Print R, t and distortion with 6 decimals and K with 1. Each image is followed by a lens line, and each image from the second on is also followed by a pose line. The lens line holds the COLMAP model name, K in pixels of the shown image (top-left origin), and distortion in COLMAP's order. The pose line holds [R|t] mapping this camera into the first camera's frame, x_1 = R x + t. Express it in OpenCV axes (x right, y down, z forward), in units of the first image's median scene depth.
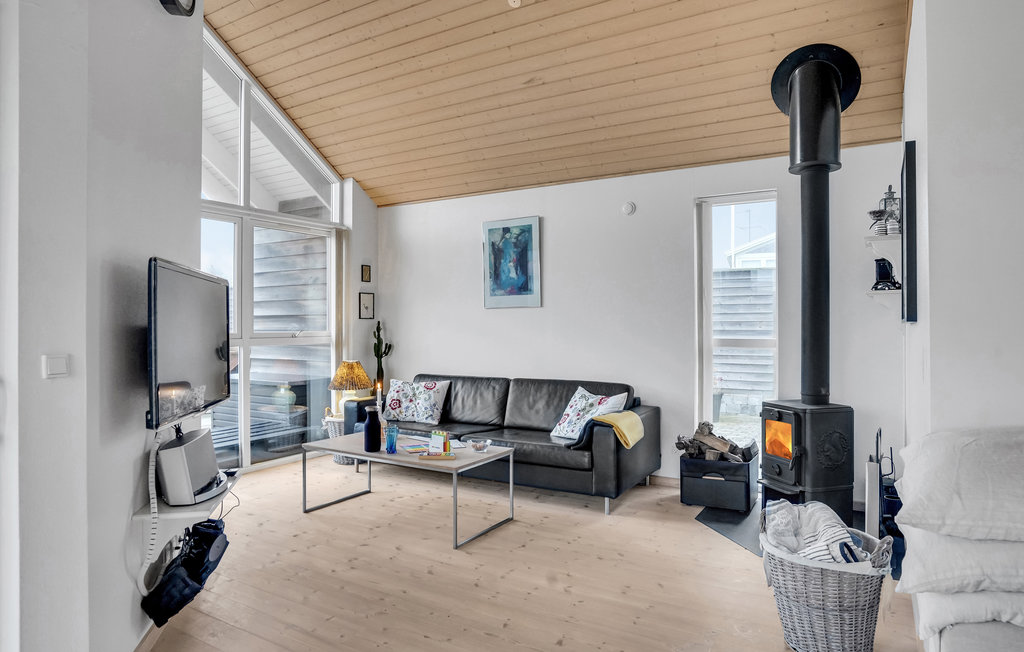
lens RADIAL K [[615.0, 0, 509.6], [0, 615.0, 321.7], [0, 0, 1]] dist [-0.044115, 0.000745]
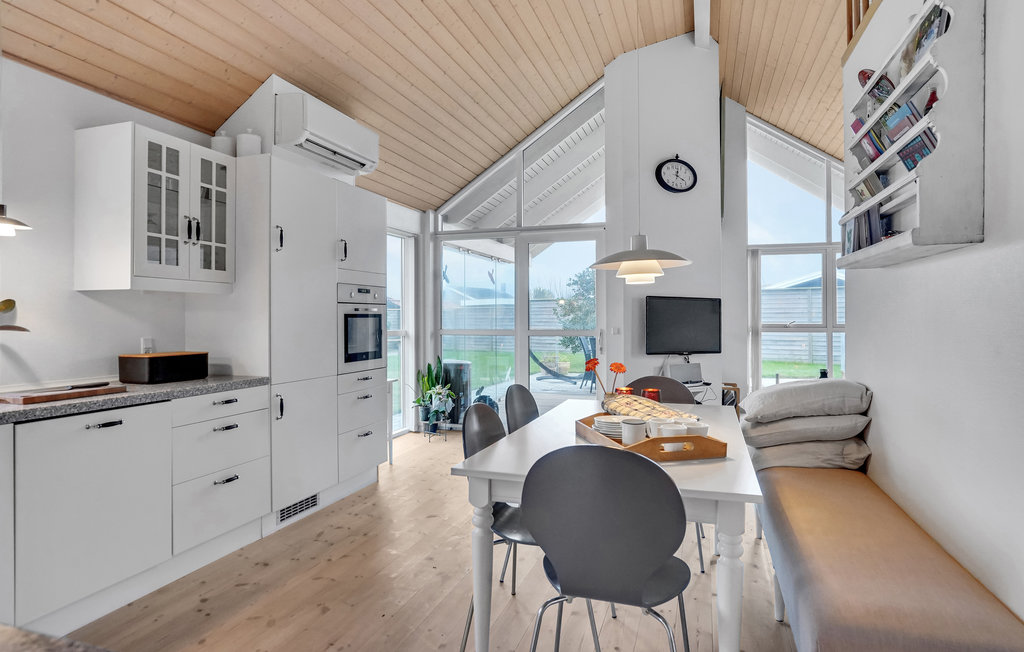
lens RADIAL K [[569.9, 0, 513.6], [0, 569.9, 320.0], [0, 0, 1]] dist [-0.032351, 0.001893]
pose [[0.225131, 0.004128, -0.974320, 0.745168], [0.005604, 0.999969, 0.005531, -0.003441], [0.974312, -0.006706, 0.225100, -0.091767]]
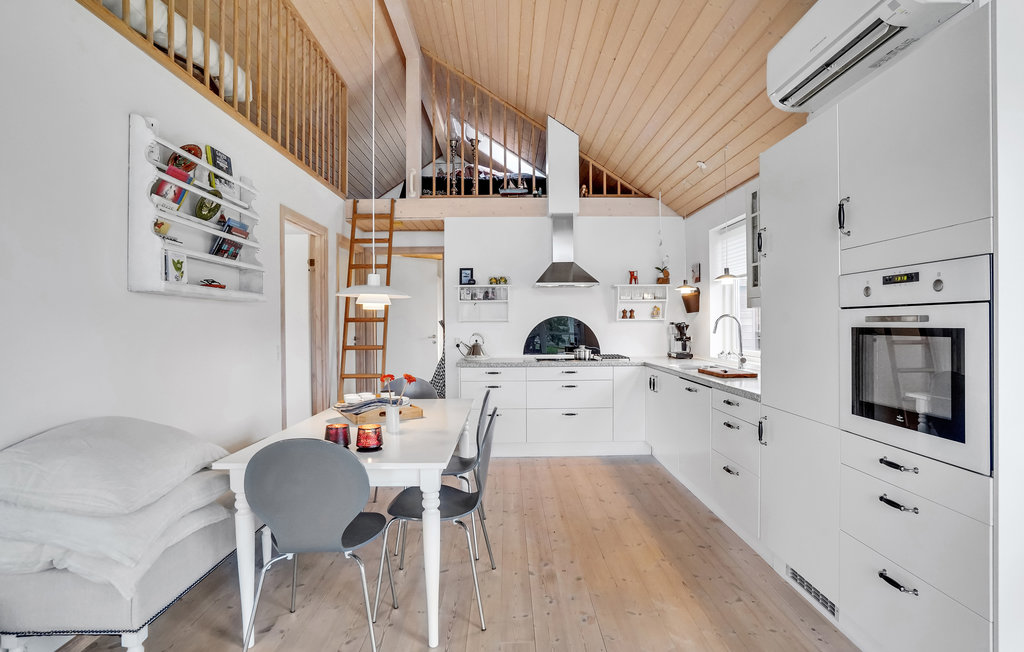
lens RADIAL K [[501.6, 0, 512.0], [0, 501.6, 326.0], [0, 0, 1]] dist [-0.001182, 0.000020]
pose [[-0.531496, -0.002232, 0.847058, -0.182581], [0.004383, 0.999976, 0.005386, -0.012306], [-0.847049, 0.006575, -0.531474, 0.260107]]
